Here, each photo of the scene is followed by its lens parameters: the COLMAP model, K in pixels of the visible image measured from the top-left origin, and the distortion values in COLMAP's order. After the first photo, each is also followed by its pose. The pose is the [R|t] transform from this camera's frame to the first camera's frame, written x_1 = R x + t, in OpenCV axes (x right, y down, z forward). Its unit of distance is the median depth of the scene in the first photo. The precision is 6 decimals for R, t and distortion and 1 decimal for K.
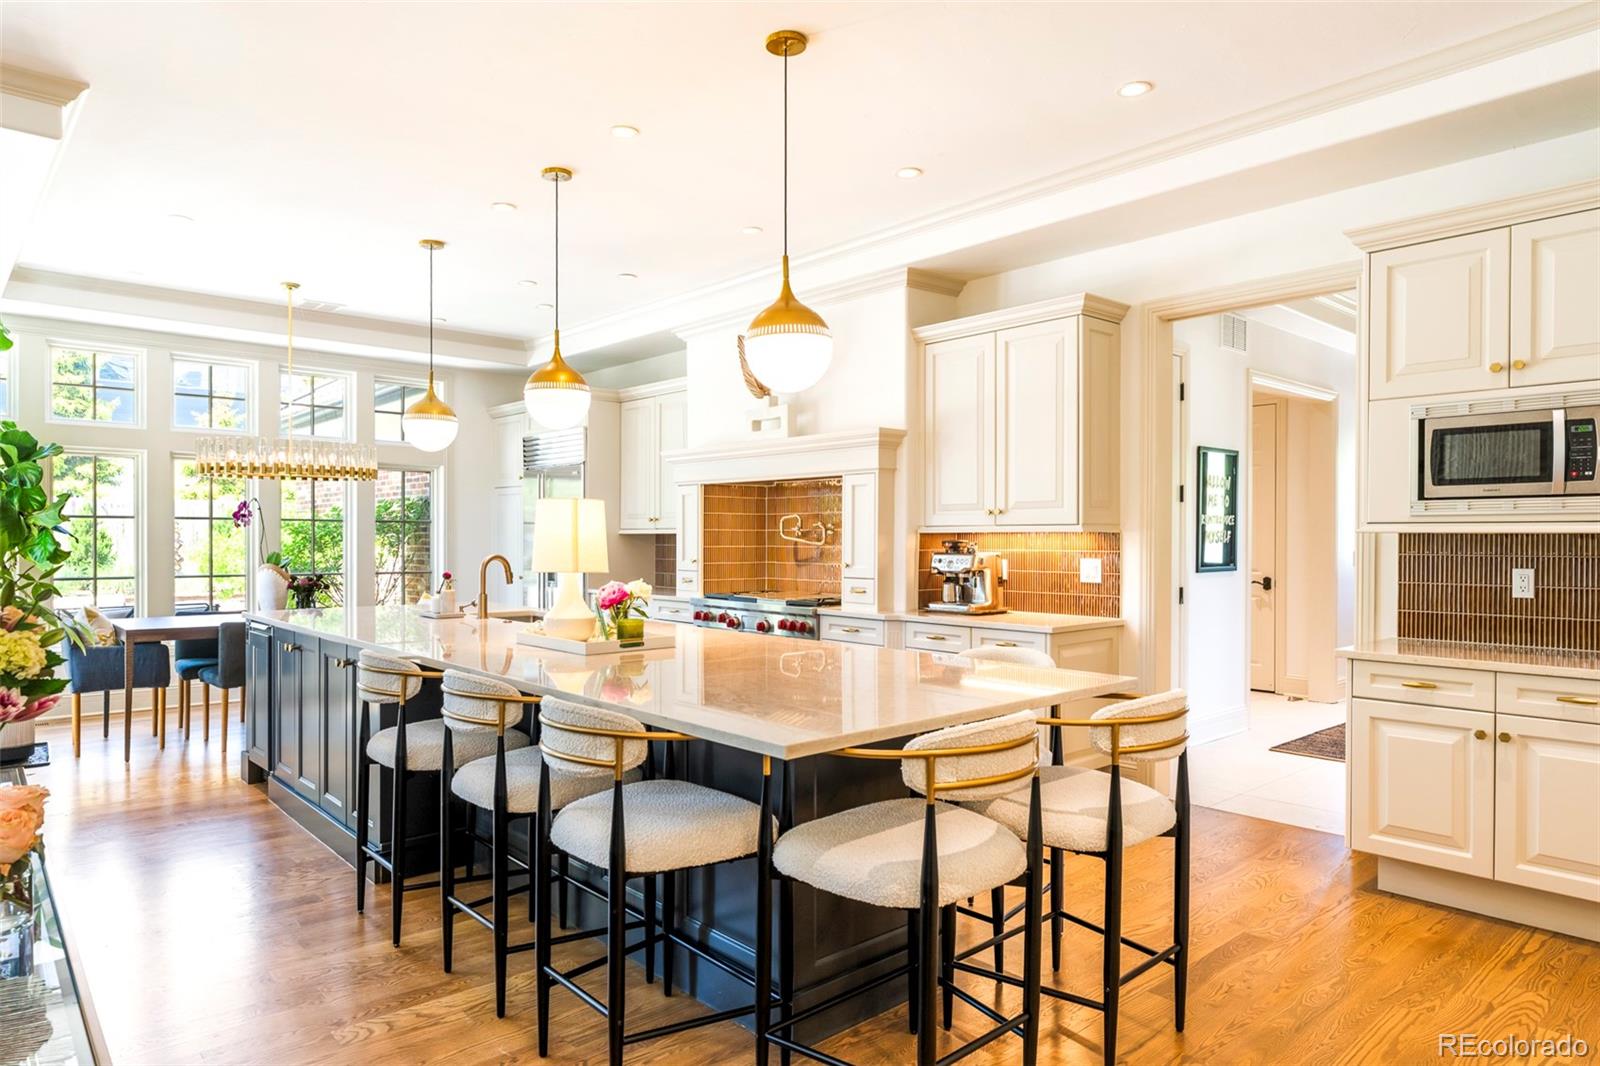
lens RADIAL K [[974.0, 0, 781.6], [0, 974.0, 536.2], [0, 0, 1]] dist [-0.000355, 0.000173]
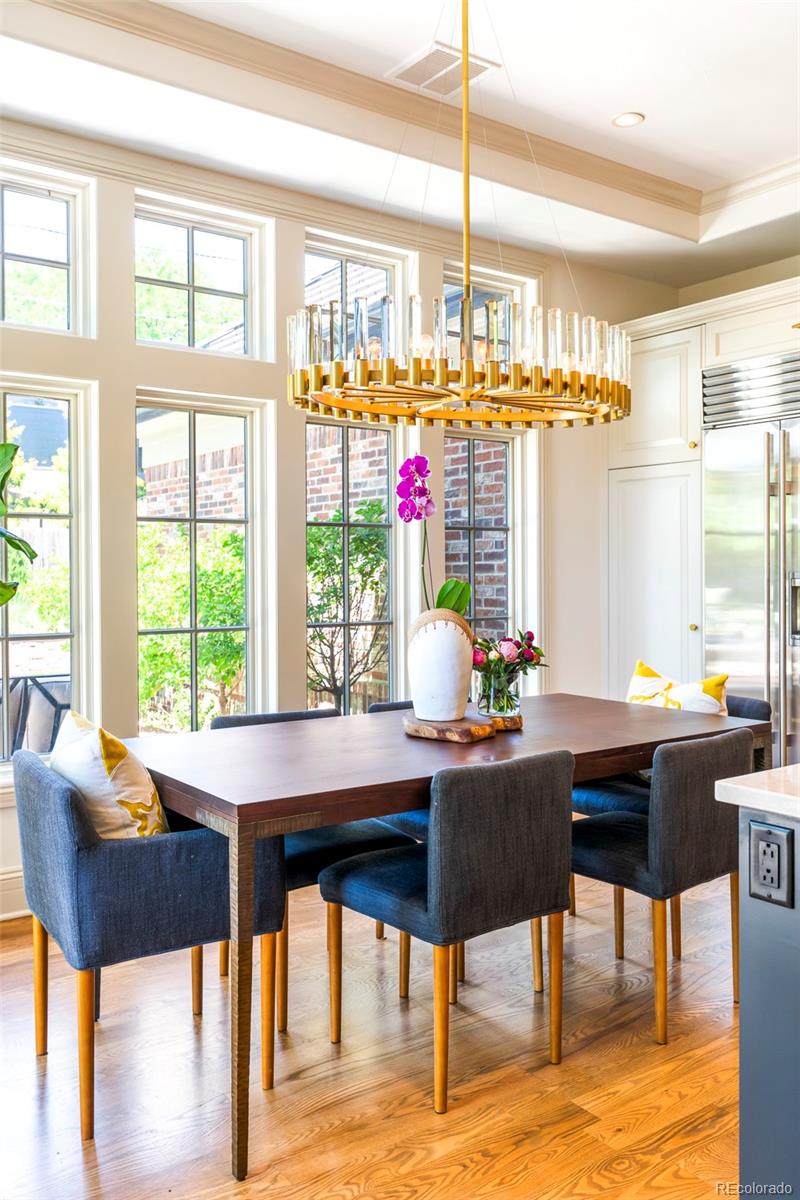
lens RADIAL K [[1017.6, 0, 401.3], [0, 1017.6, 575.0], [0, 0, 1]] dist [0.004672, 0.004226]
pose [[0.995485, -0.009604, -0.094432, -0.600816], [0.010134, 0.999935, 0.005135, 0.012760], [0.094377, -0.006069, 0.995518, 0.664500]]
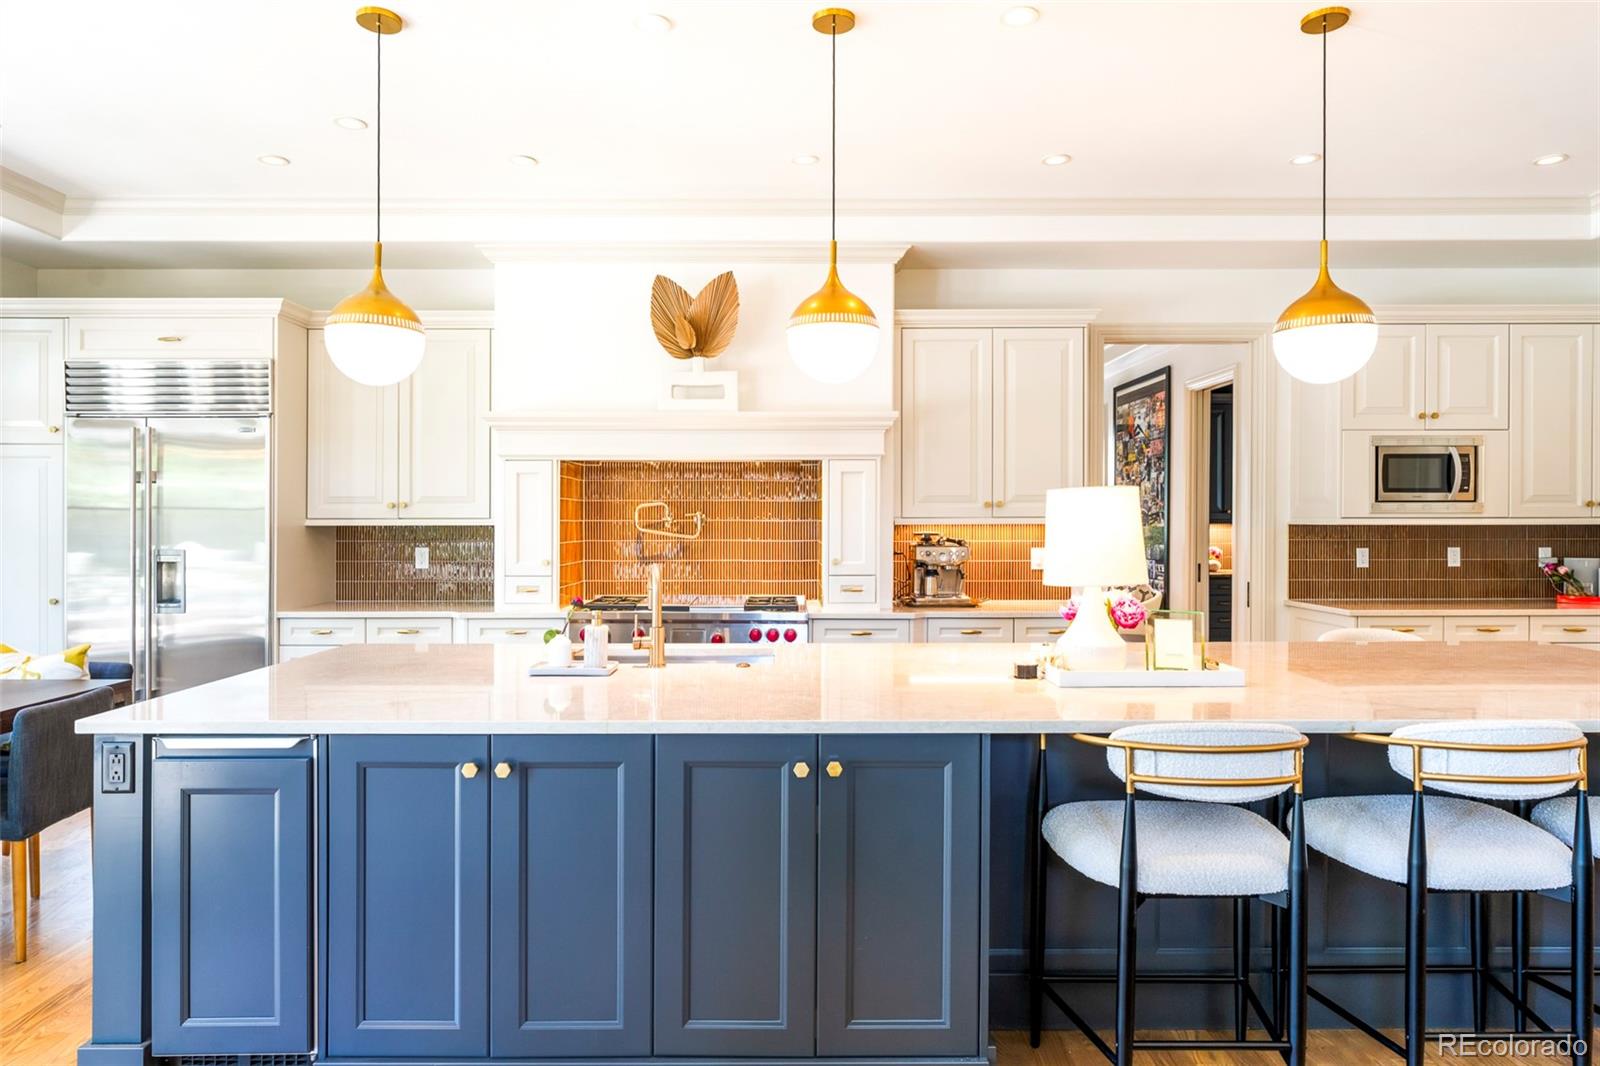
lens RADIAL K [[945.6, 0, 791.5], [0, 945.6, 521.5], [0, 0, 1]] dist [0.000348, 0.000494]
pose [[0.660518, -0.003859, 0.750801, -0.638091], [0.002423, 0.999993, 0.003008, -0.009765], [-0.750807, -0.000168, 0.660522, 0.477930]]
